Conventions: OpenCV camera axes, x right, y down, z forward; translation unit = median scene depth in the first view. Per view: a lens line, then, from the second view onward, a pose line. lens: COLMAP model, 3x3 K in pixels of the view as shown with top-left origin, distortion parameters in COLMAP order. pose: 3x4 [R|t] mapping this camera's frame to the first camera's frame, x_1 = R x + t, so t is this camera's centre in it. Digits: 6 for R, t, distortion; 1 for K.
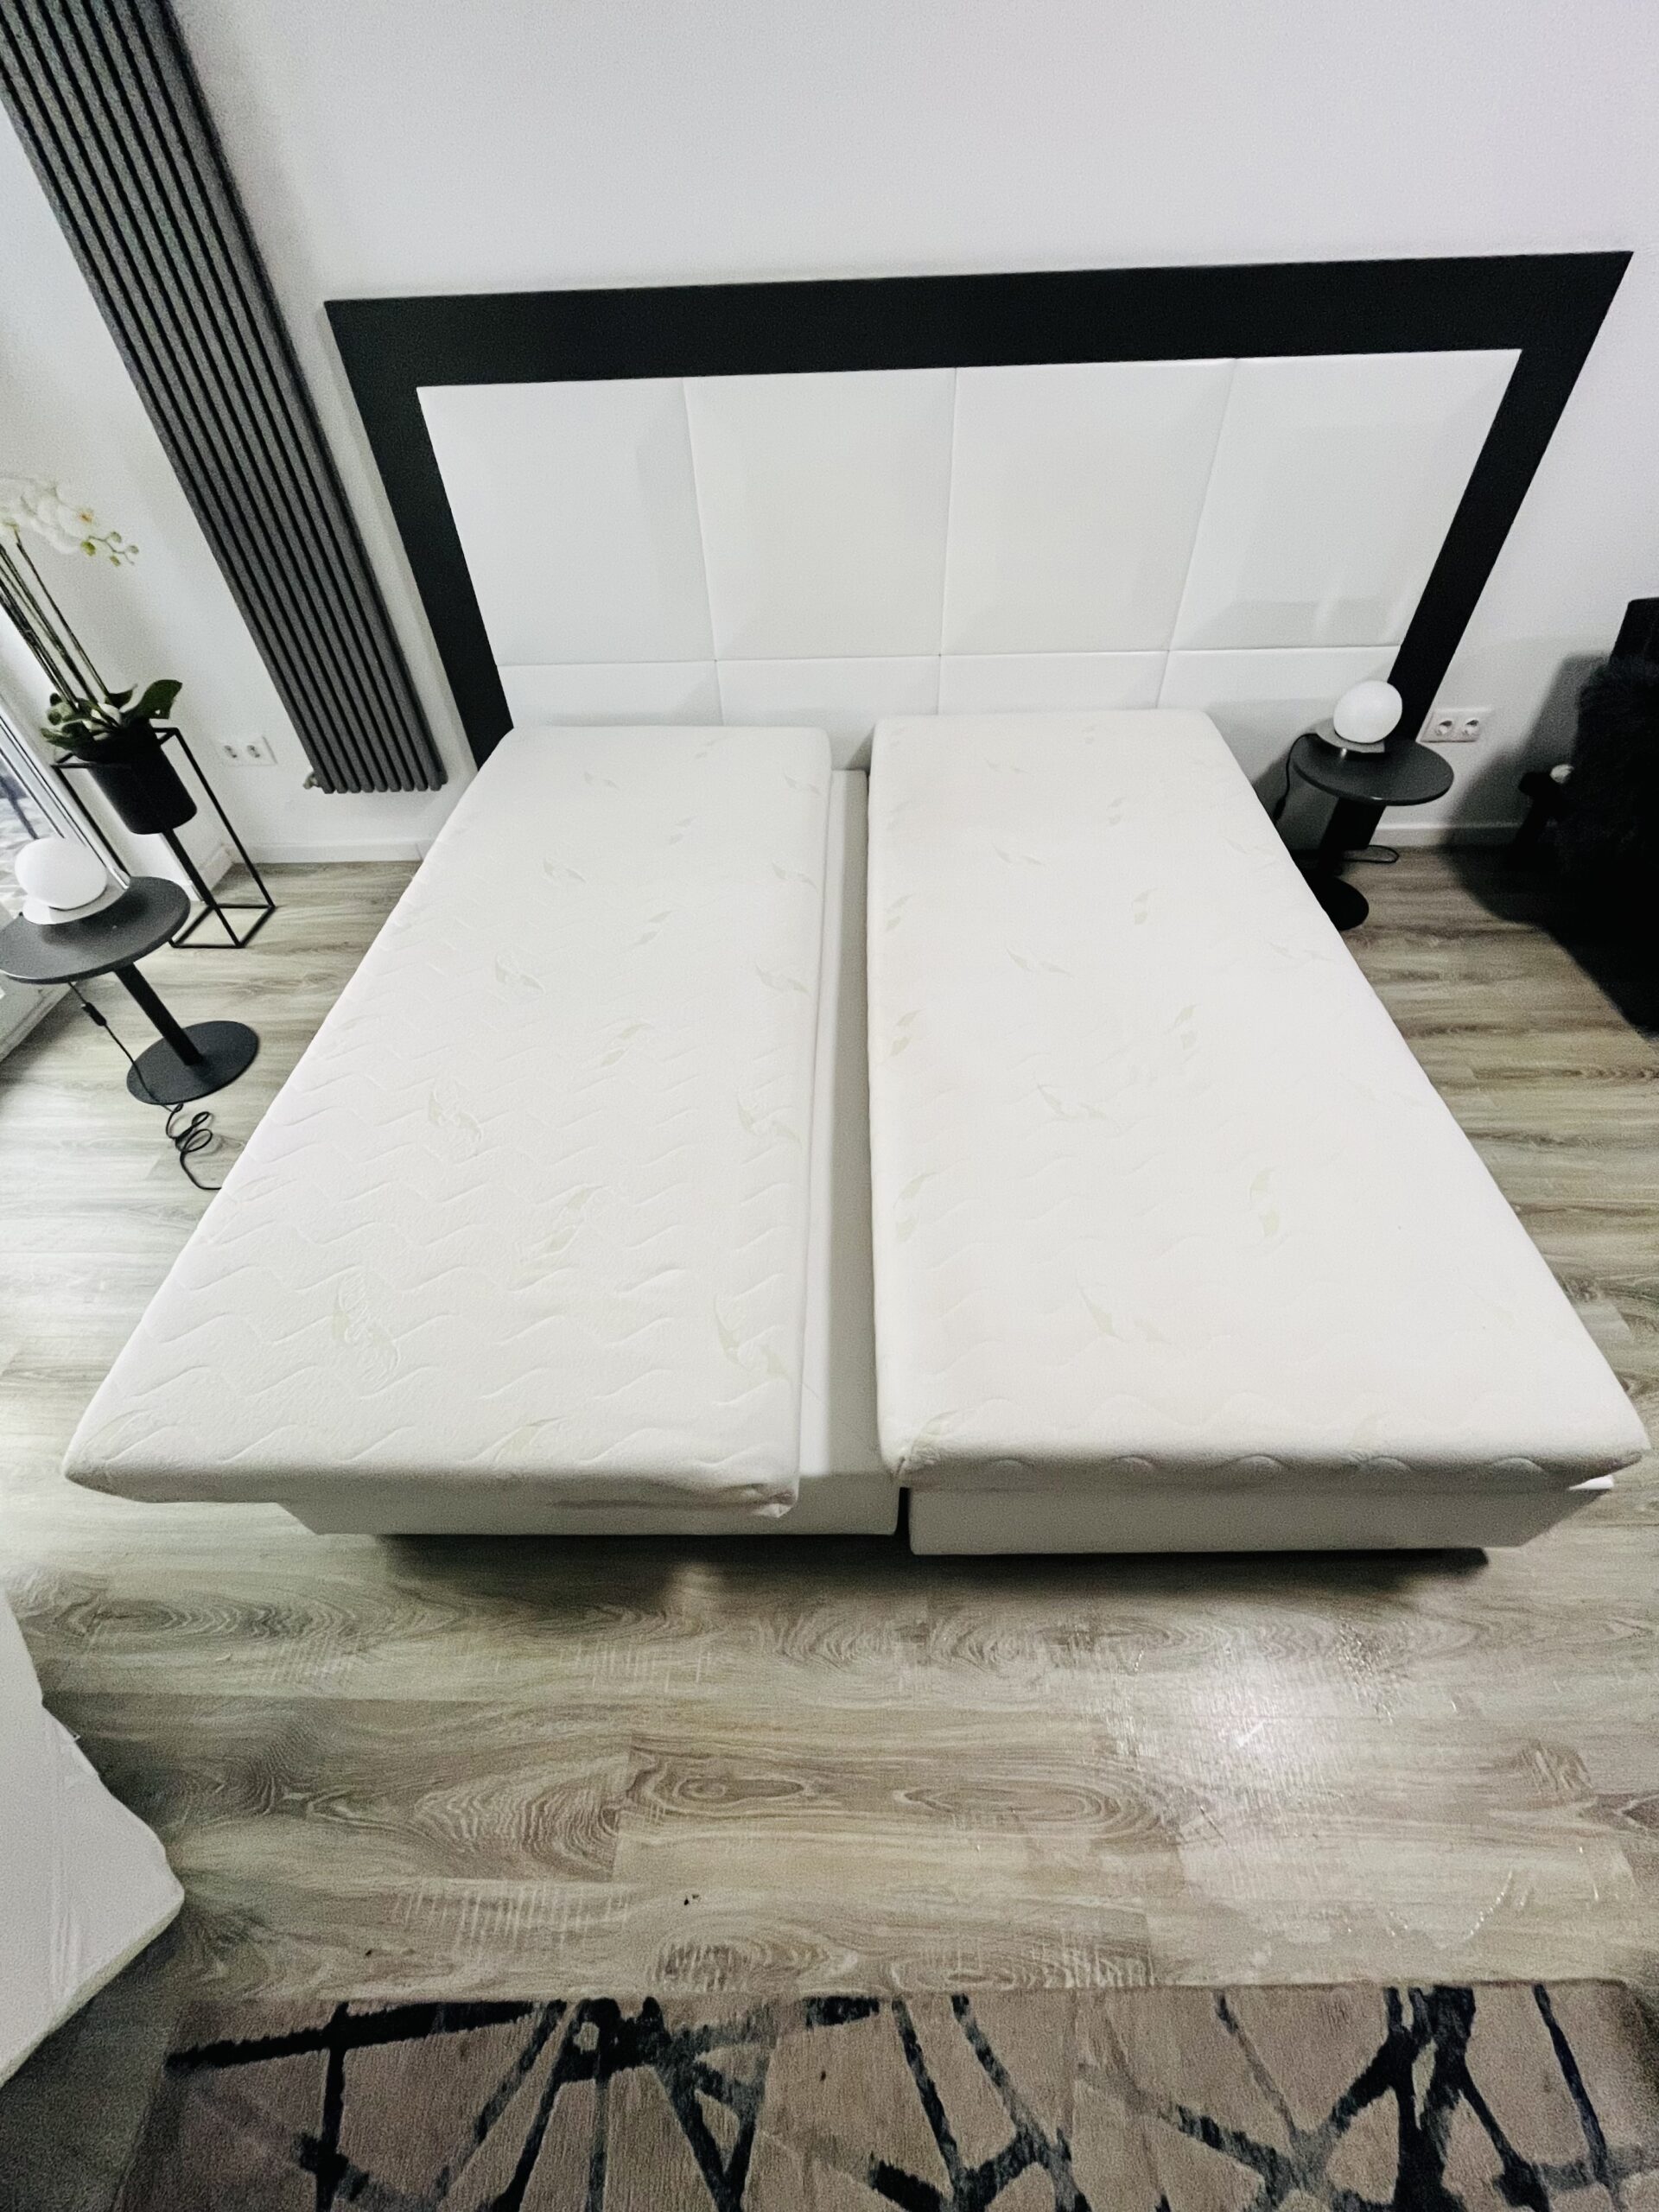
lens RADIAL K [[890.4, 0, 835.9], [0, 890.4, 1100.6], [0, 0, 1]] dist [-0.009482, 0.000658]
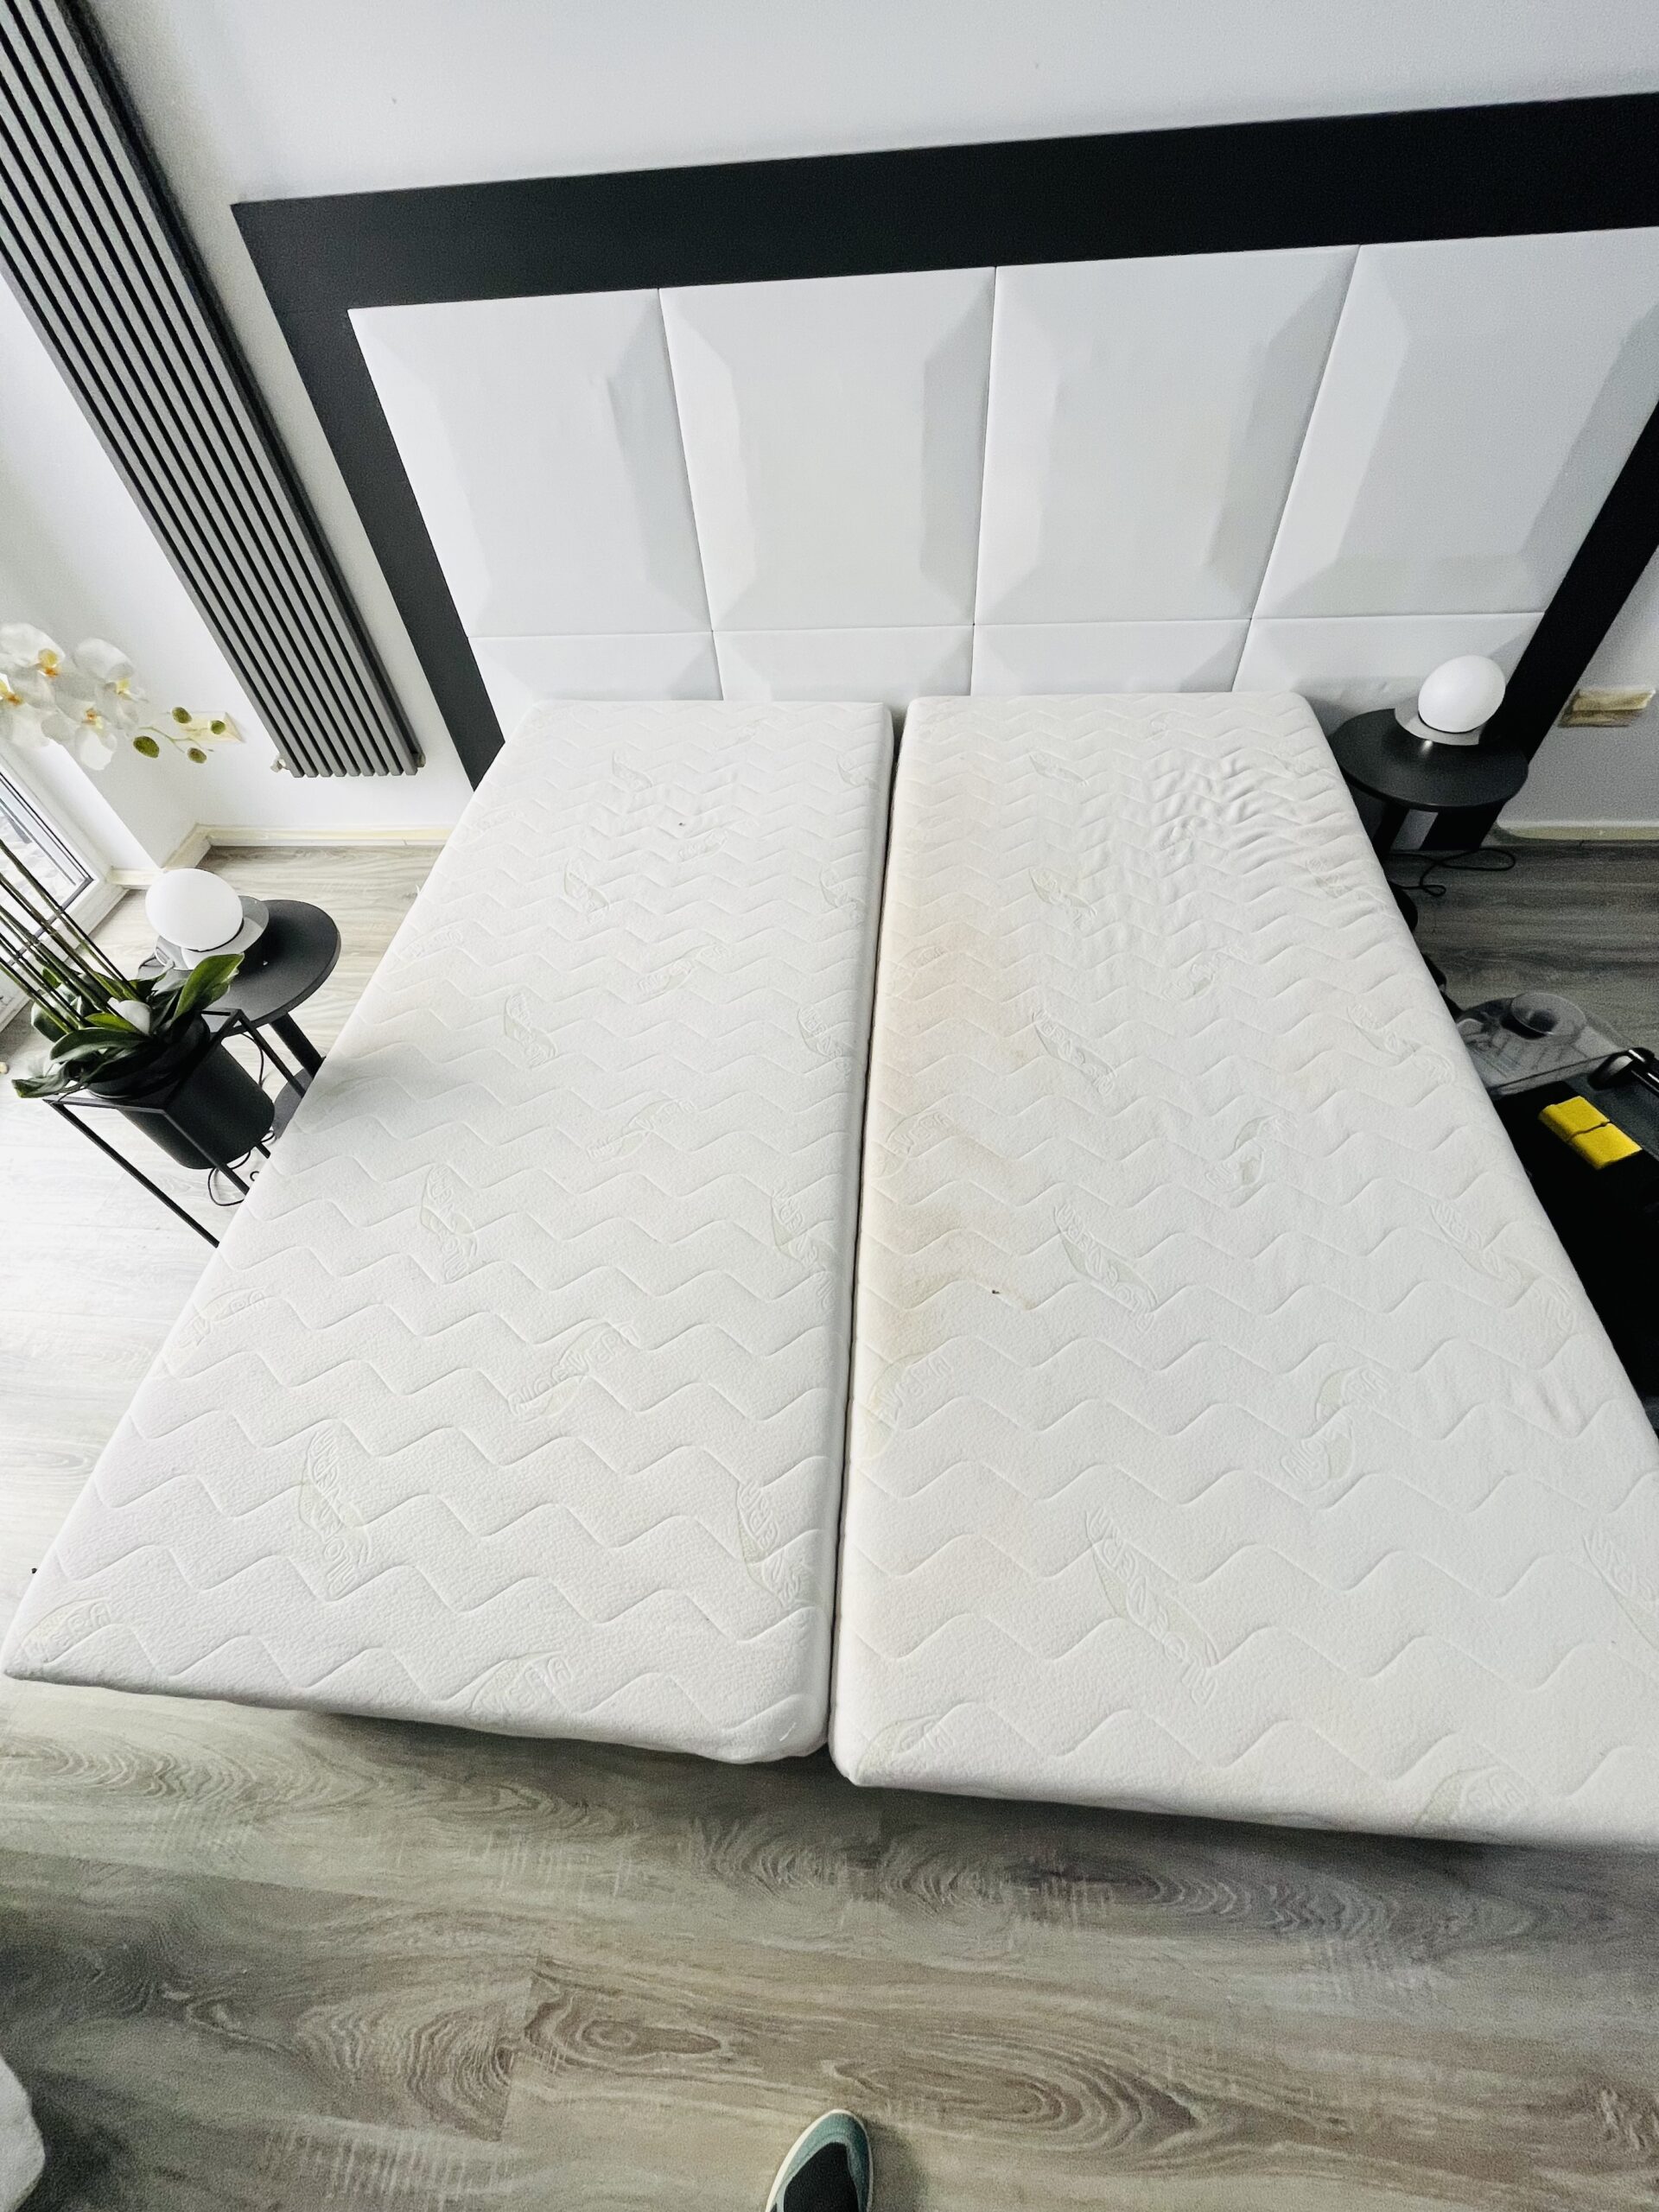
lens RADIAL K [[890.4, 0, 829.8], [0, 890.4, 1108.7], [0, 0, 1]] dist [-0.009482, 0.000658]
pose [[0.997457, 0.032133, -0.063621, 0.094674], [-0.026256, 0.995491, 0.091153, -0.227676], [0.066263, -0.089251, 0.993803, 0.213616]]
